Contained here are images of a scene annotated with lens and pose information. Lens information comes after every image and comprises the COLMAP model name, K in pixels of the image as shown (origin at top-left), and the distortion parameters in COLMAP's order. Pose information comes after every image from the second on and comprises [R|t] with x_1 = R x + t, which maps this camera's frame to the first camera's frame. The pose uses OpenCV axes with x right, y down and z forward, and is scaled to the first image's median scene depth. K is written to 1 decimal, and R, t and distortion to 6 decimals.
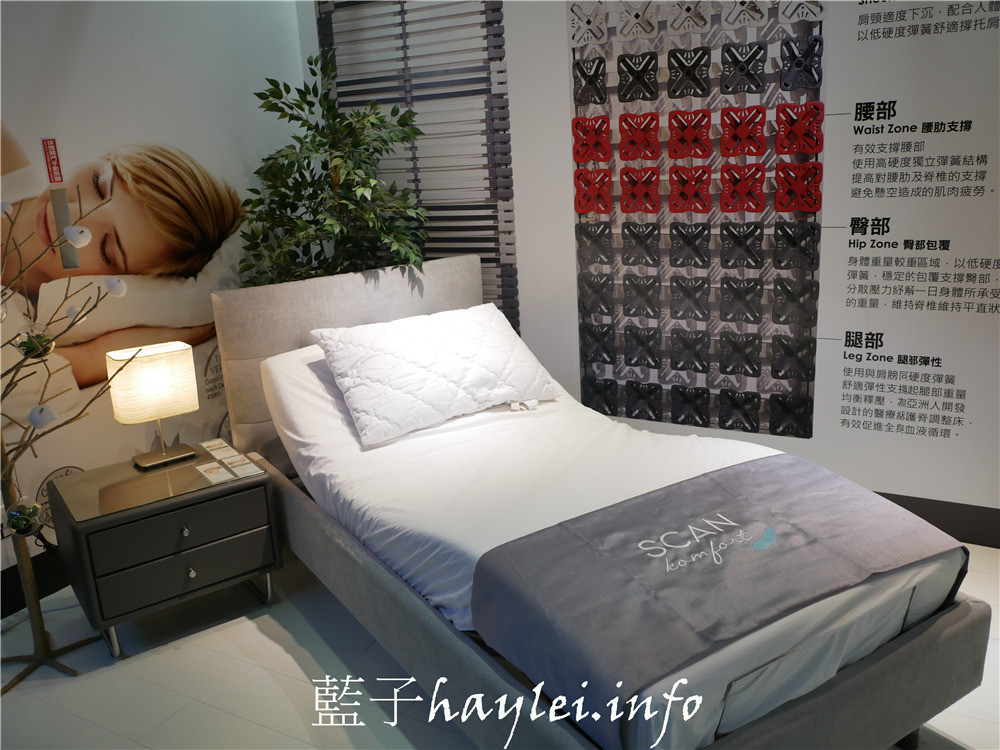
lens RADIAL K [[875.5, 0, 500.4], [0, 875.5, 374.0], [0, 0, 1]] dist [-0.030058, 0.018717]
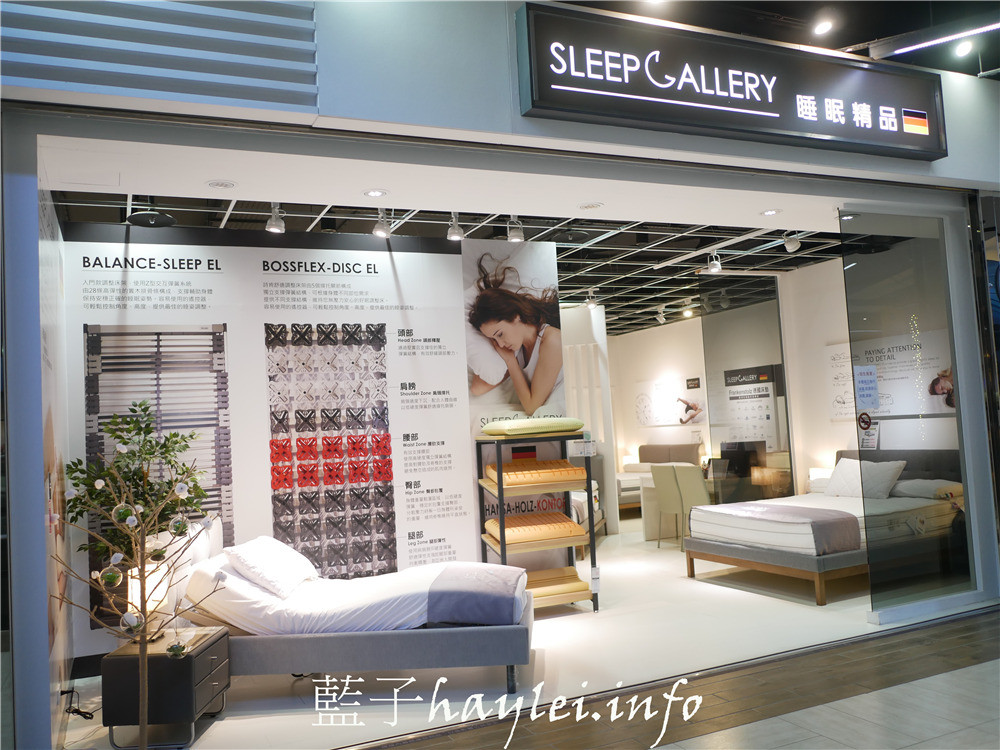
lens RADIAL K [[875.5, 0, 501.2], [0, 875.5, 373.5], [0, 0, 1]] dist [-0.030058, 0.018717]
pose [[0.573401, 0.081371, 0.815224, -1.268287], [0.238551, 0.935357, -0.261151, 0.202453], [-0.783776, 0.344217, 0.516924, -0.460602]]
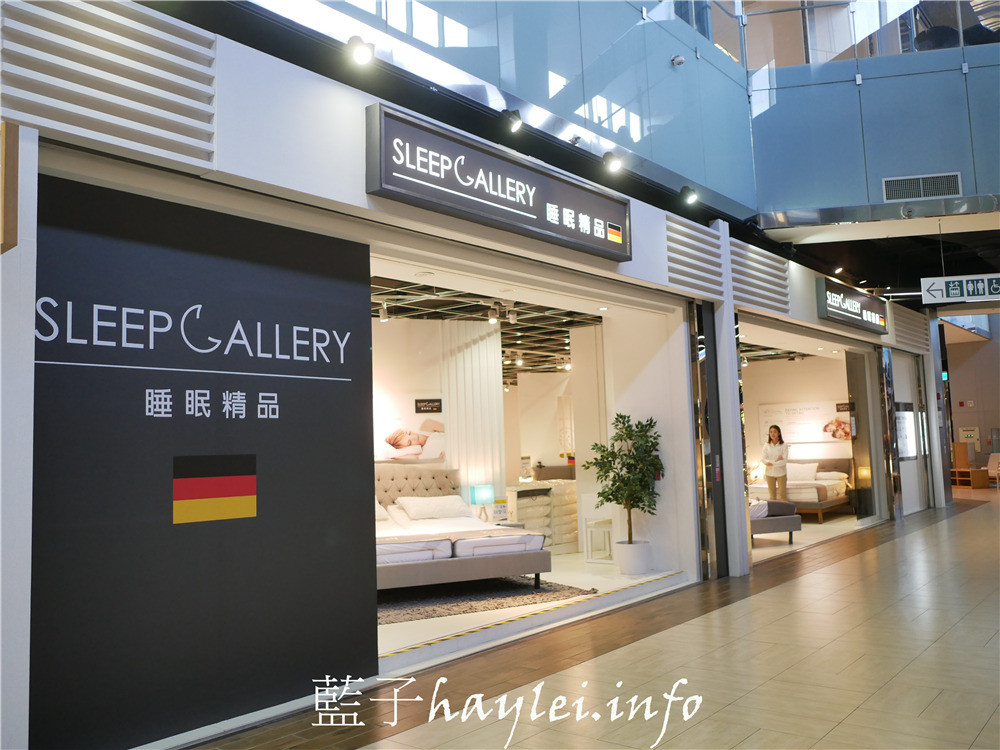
lens RADIAL K [[875.5, 0, 500.2], [0, 875.5, 374.7], [0, 0, 1]] dist [-0.030058, 0.018717]
pose [[0.149579, 0.141265, 0.978606, -5.261265], [0.286385, 0.941126, -0.179628, -0.158421], [-0.946367, 0.307127, 0.100316, 1.848102]]
